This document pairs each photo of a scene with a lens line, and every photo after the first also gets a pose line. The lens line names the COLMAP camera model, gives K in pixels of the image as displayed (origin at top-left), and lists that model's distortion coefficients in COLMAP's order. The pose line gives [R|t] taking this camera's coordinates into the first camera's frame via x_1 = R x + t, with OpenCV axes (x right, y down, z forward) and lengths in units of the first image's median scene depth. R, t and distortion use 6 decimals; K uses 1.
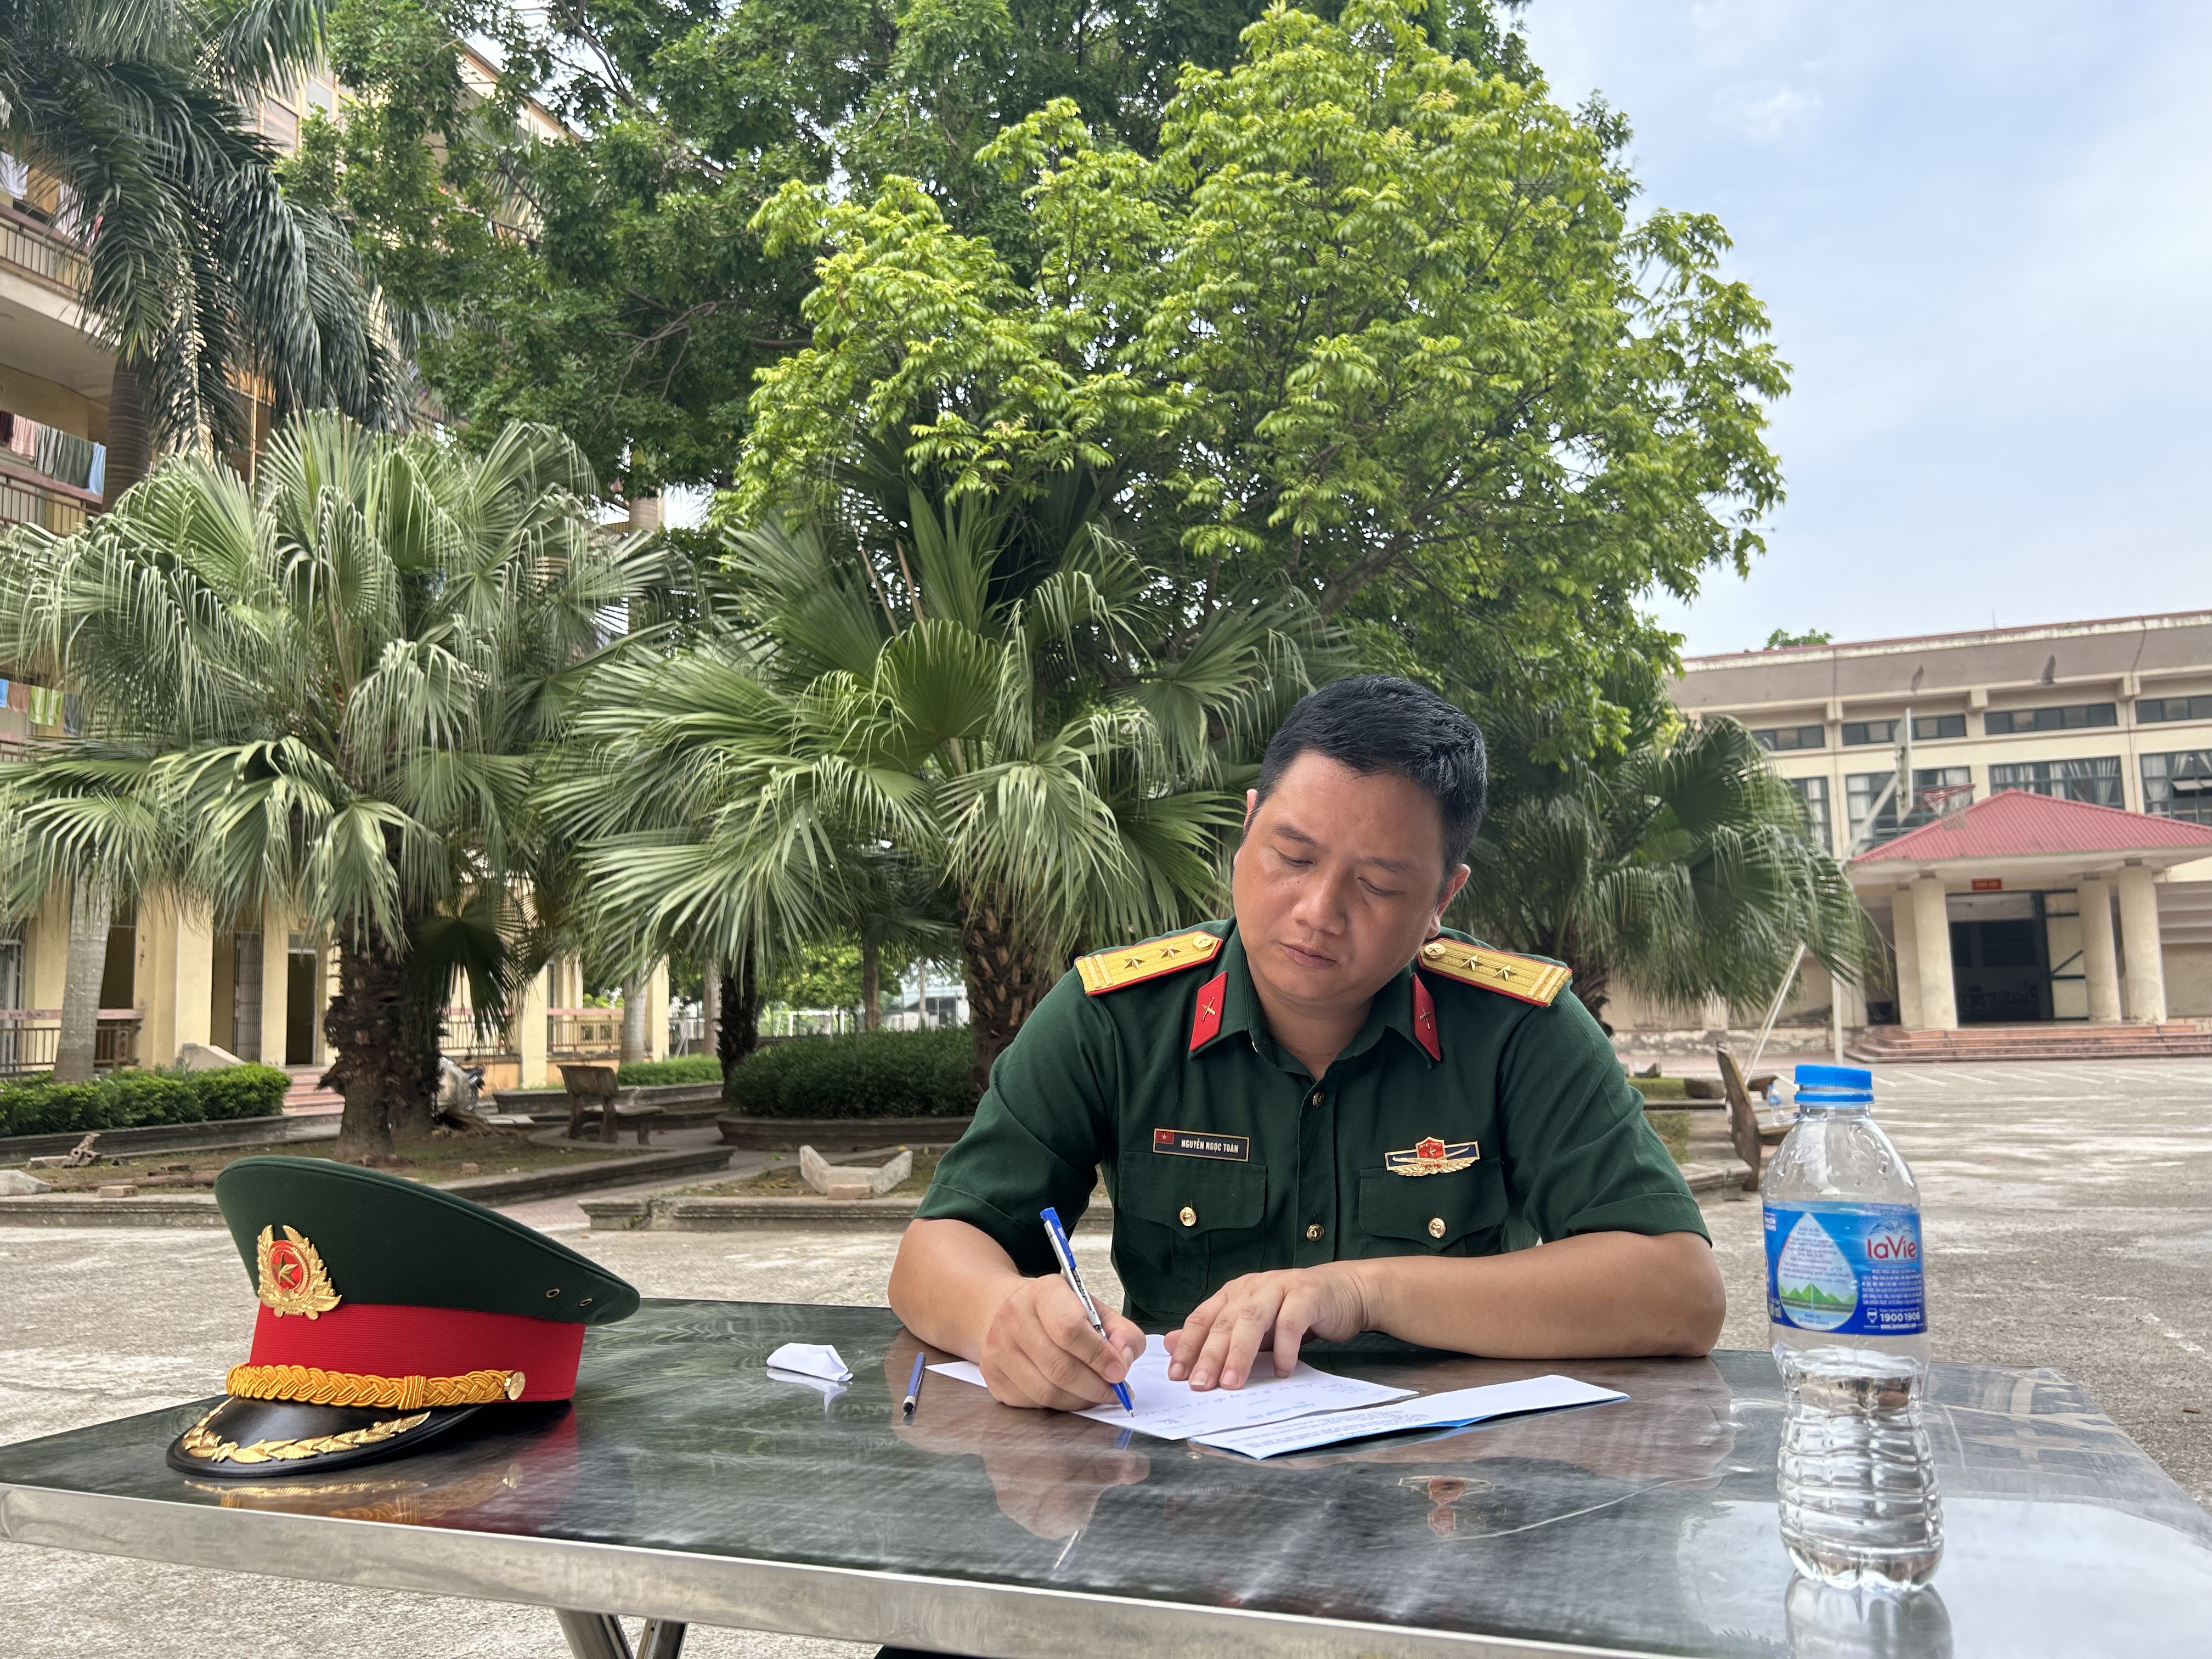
lens RADIAL K [[1680.4, 0, 1094.9], [0, 1680.4, 827.0], [0, 0, 1]] dist [0.078209, -0.115607]
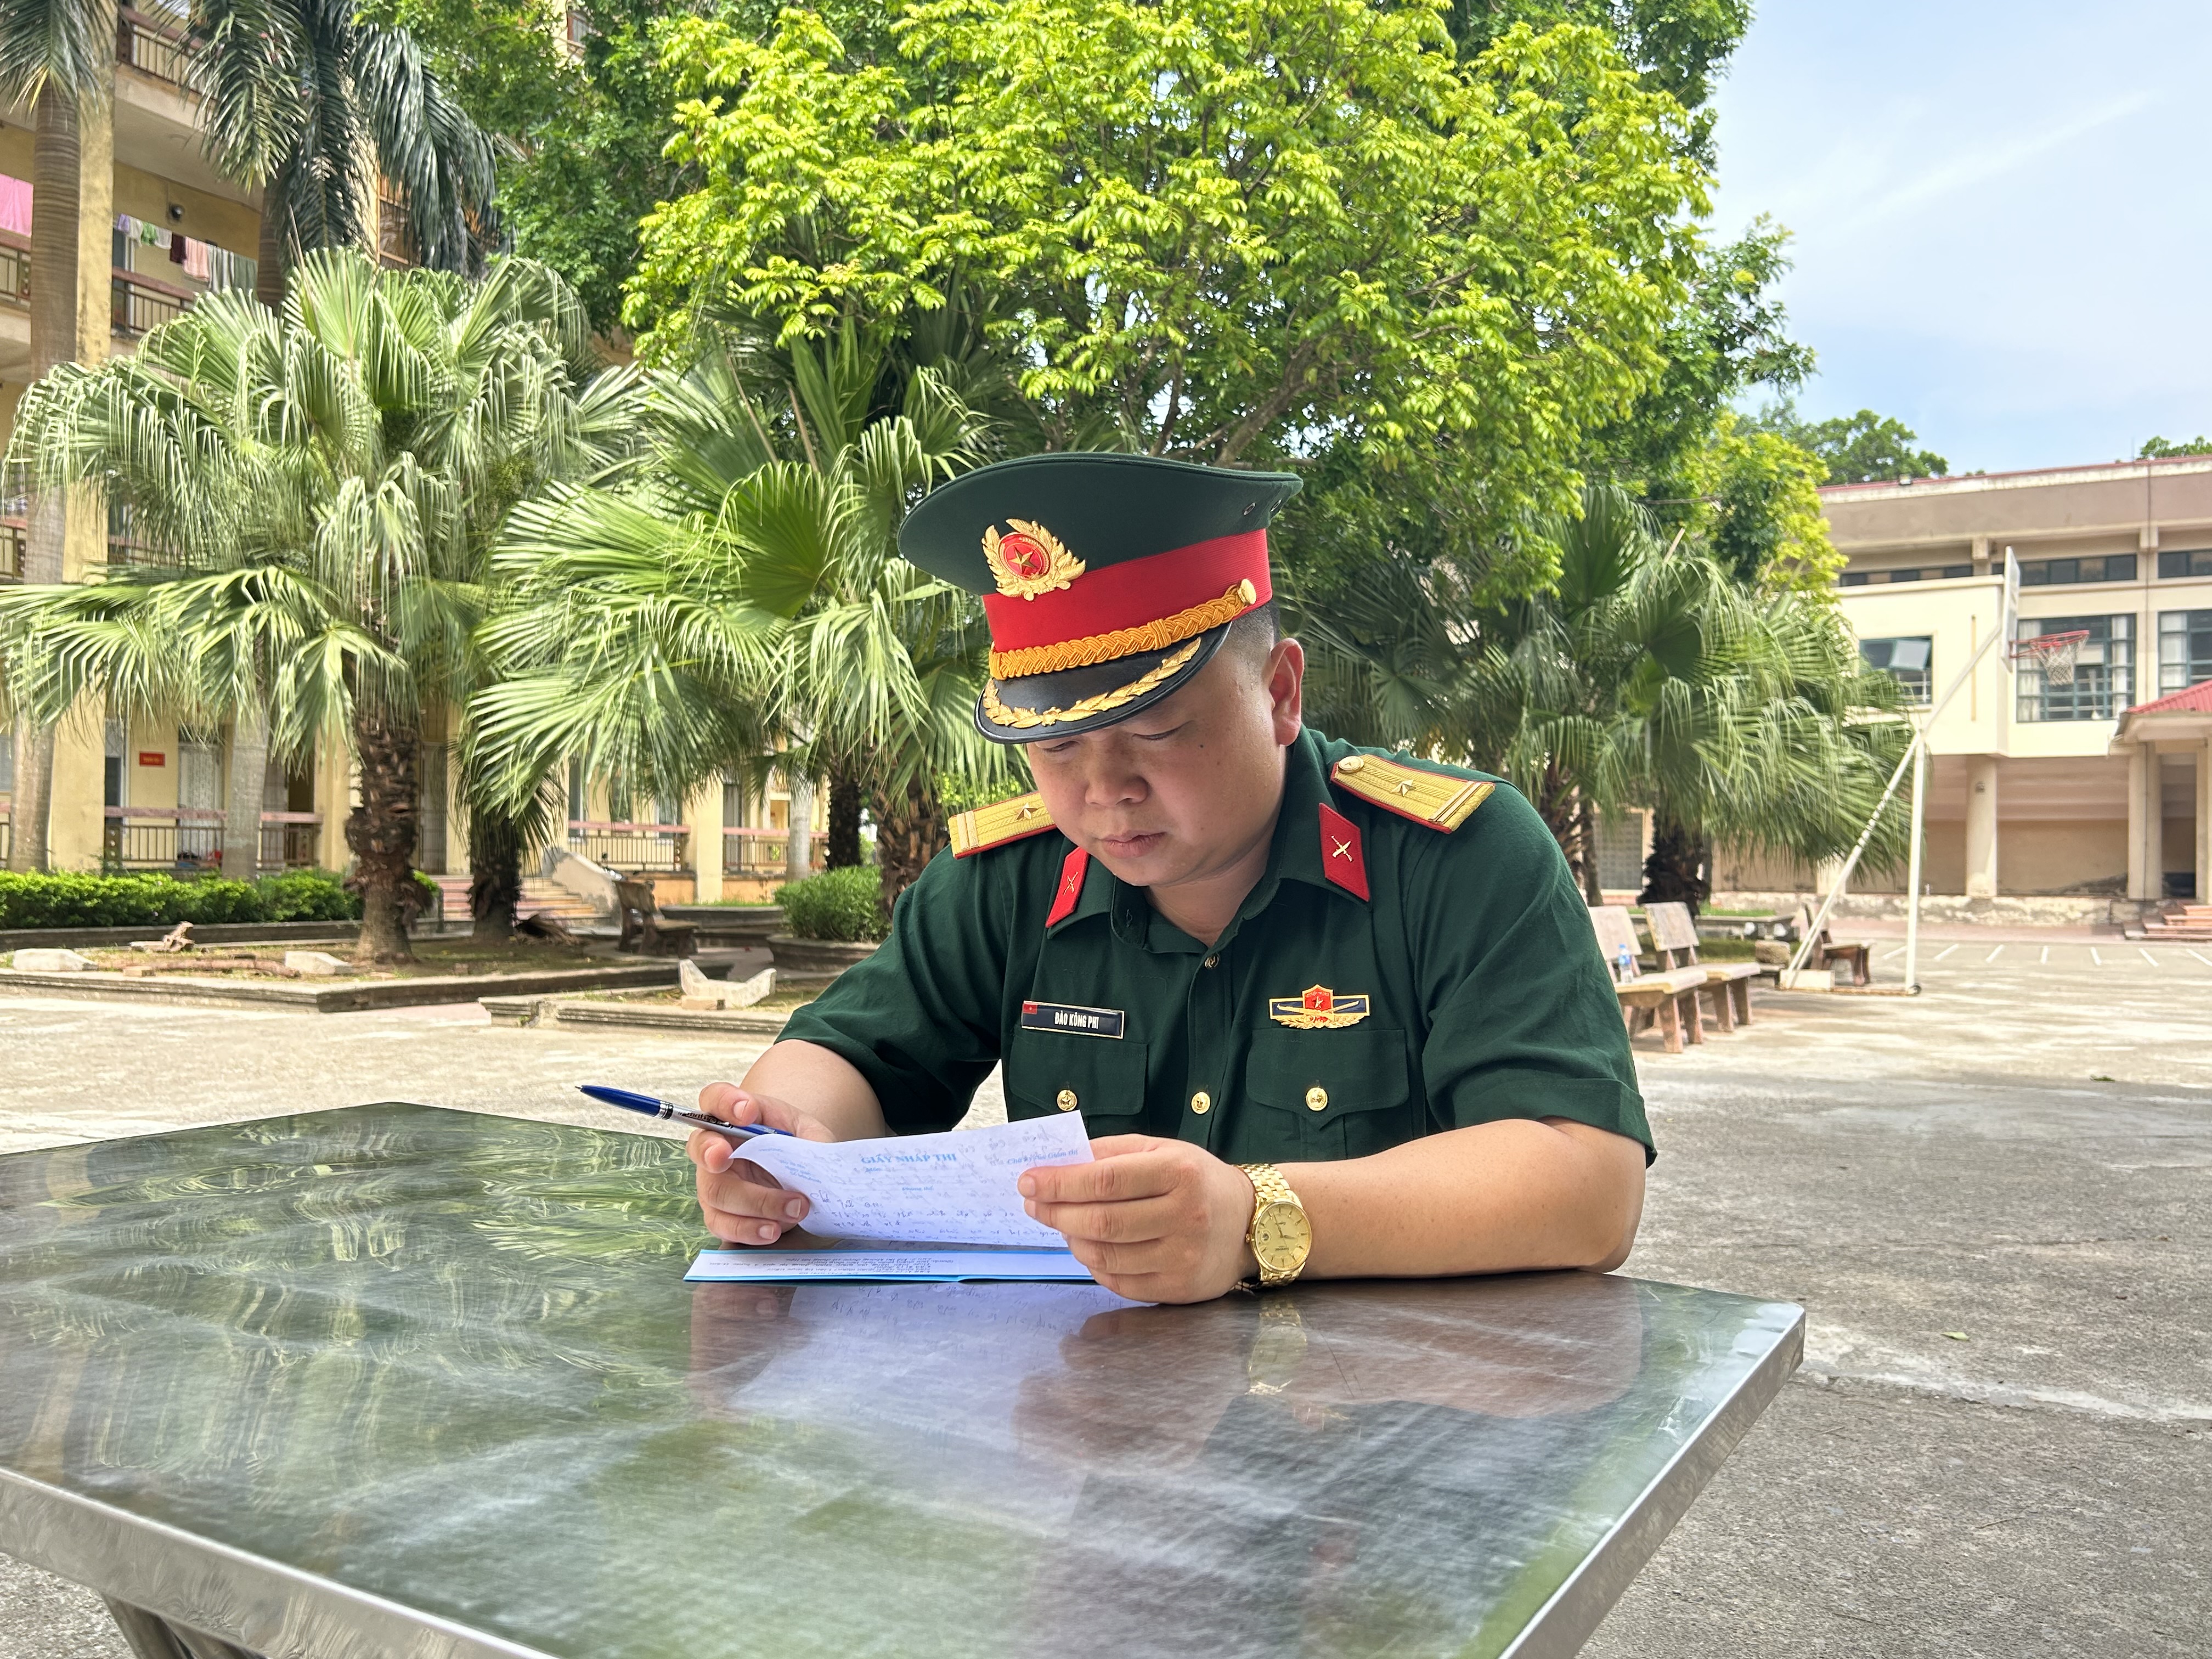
lens RADIAL K [[1816.0, 0, 1123.8], [0, 1816.0, 836.5], [0, 0, 1]] dist [-0.000079, 0.038278]
pose [[0.986106, 0.035101, -0.162368, 0.257315], [-0.018331, 0.994445, 0.103652, -0.012311], [0.165104, -0.099236, 0.981271, -0.067659]]
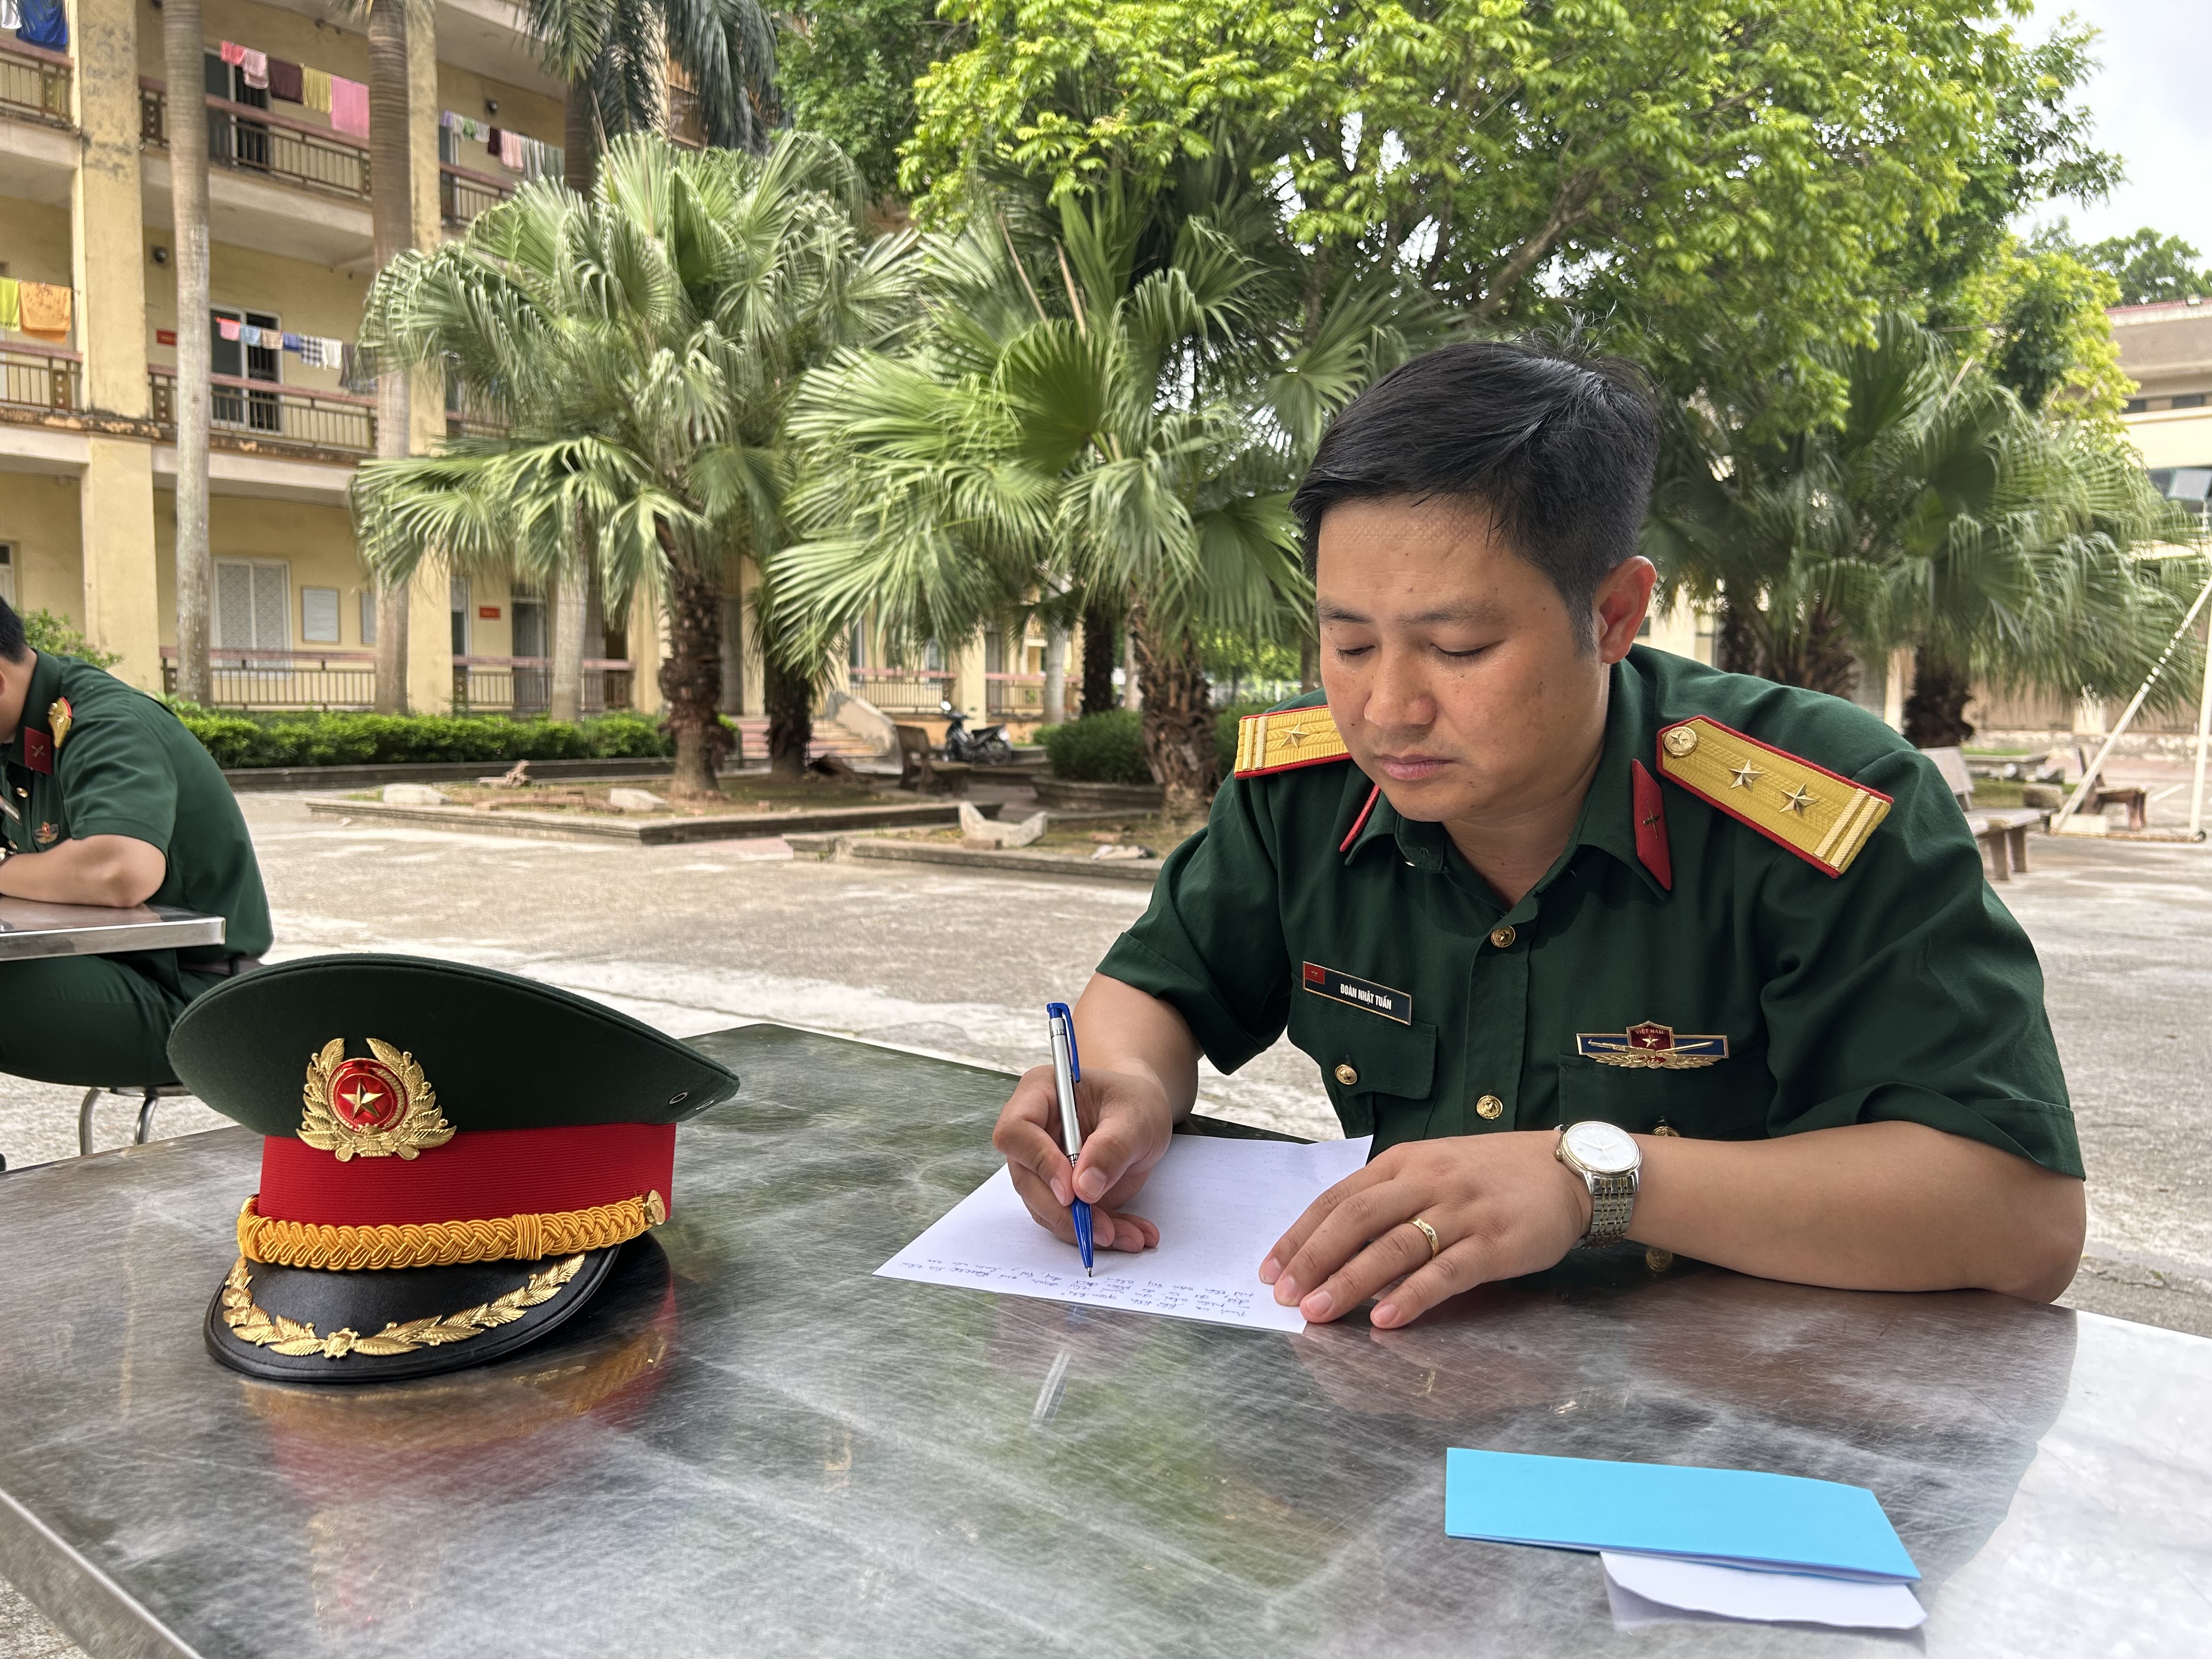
lens RADIAL K [[1680.4, 0, 1094.9], [0, 1680.4, 827.0], [0, 0, 1]] dist [0.078209, -0.115607]
pose [[0.951140, 0.058241, -0.303216, 0.233474], [0.001331, 0.981266, 0.192654, -0.013052], [0.308756, -0.183644, 0.933244, -0.038634]]
